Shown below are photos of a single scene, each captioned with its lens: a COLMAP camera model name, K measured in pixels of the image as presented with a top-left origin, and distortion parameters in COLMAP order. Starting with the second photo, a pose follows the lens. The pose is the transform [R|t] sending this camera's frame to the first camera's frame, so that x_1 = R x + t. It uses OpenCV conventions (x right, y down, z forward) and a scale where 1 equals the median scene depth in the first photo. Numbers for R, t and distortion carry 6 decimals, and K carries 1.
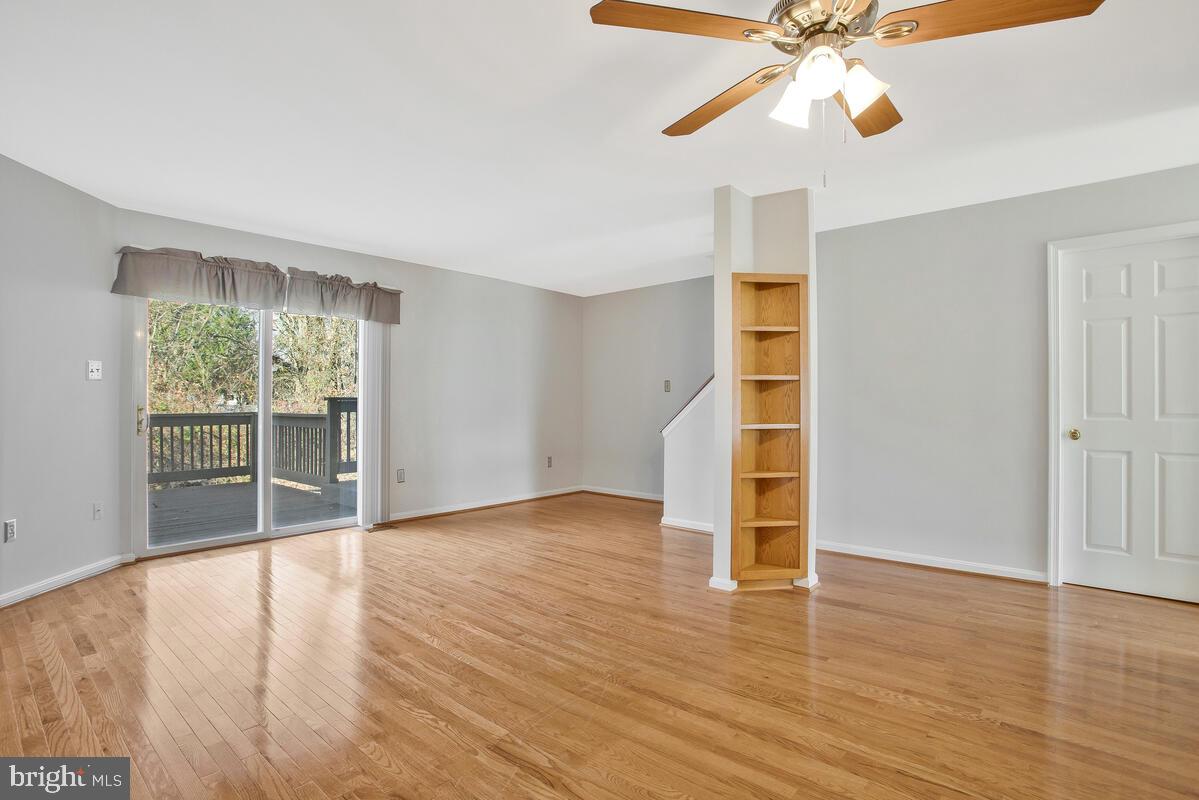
lens RADIAL K [[597.9, 0, 592.6], [0, 597.9, 398.3], [0, 0, 1]] dist [-0.068315, 0.006881]
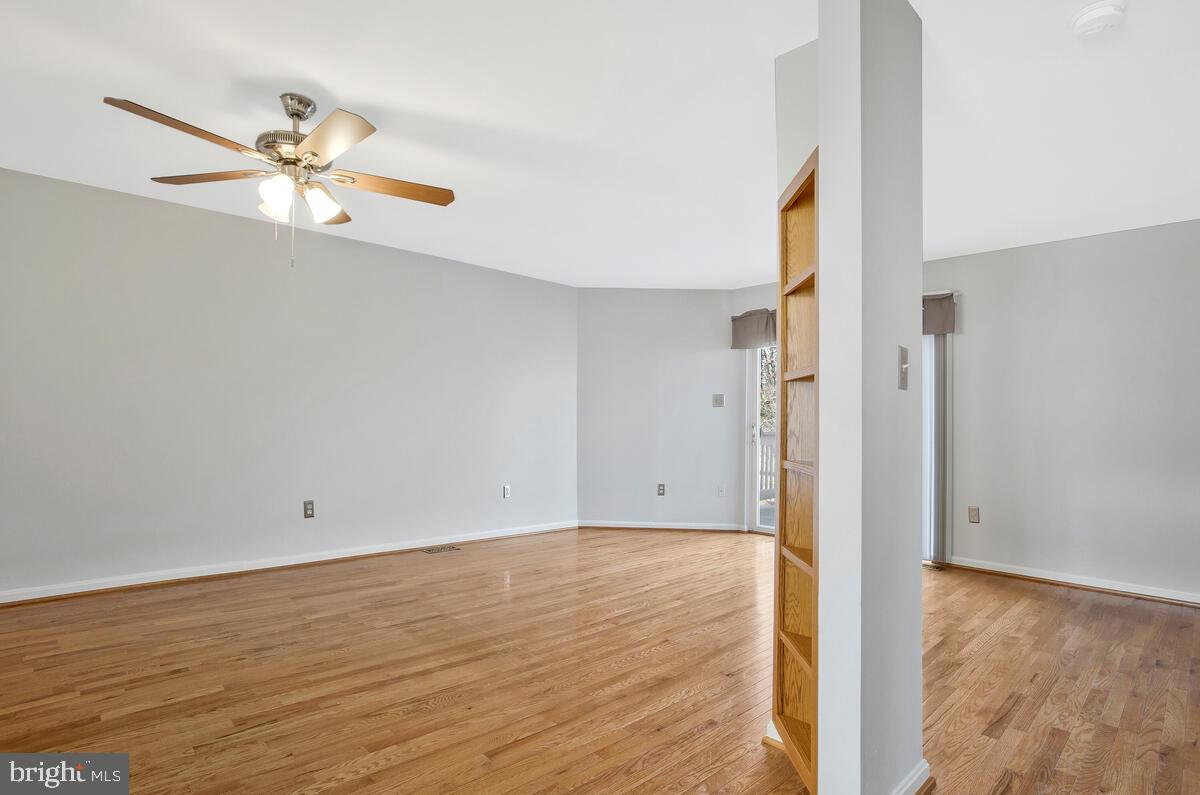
lens RADIAL K [[598.4, 0, 599.3], [0, 598.4, 408.9], [0, 0, 1]] dist [-0.068315, 0.006881]
pose [[-0.094967, -0.023172, -0.995211, 1.044821], [-0.006413, 0.999723, -0.022665, 0.016416], [0.995460, 0.004230, -0.095089, 1.107253]]
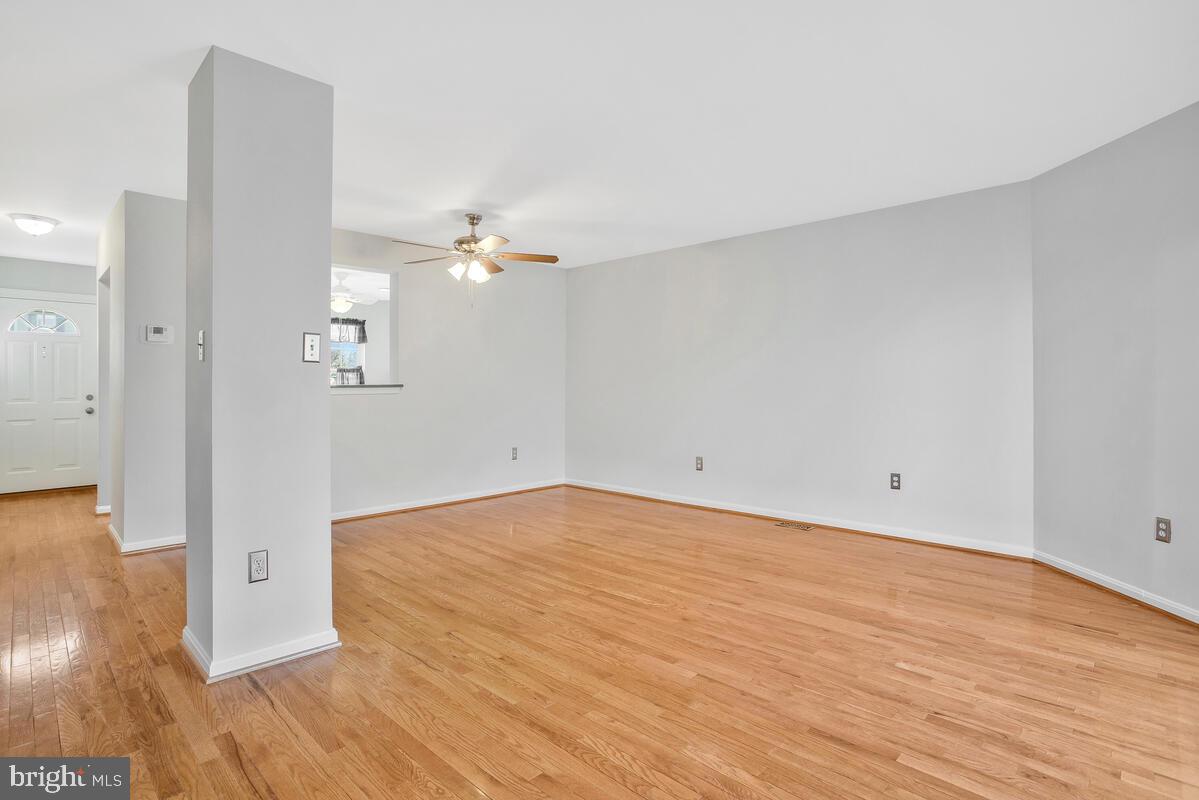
lens RADIAL K [[597.9, 0, 606.0], [0, 597.9, 396.5], [0, 0, 1]] dist [-0.068315, 0.006881]
pose [[-0.999404, -0.003428, 0.034360, -0.194318], [-0.003201, 0.999973, 0.006653, 0.022316], [-0.034382, 0.006539, -0.999387, 2.167264]]
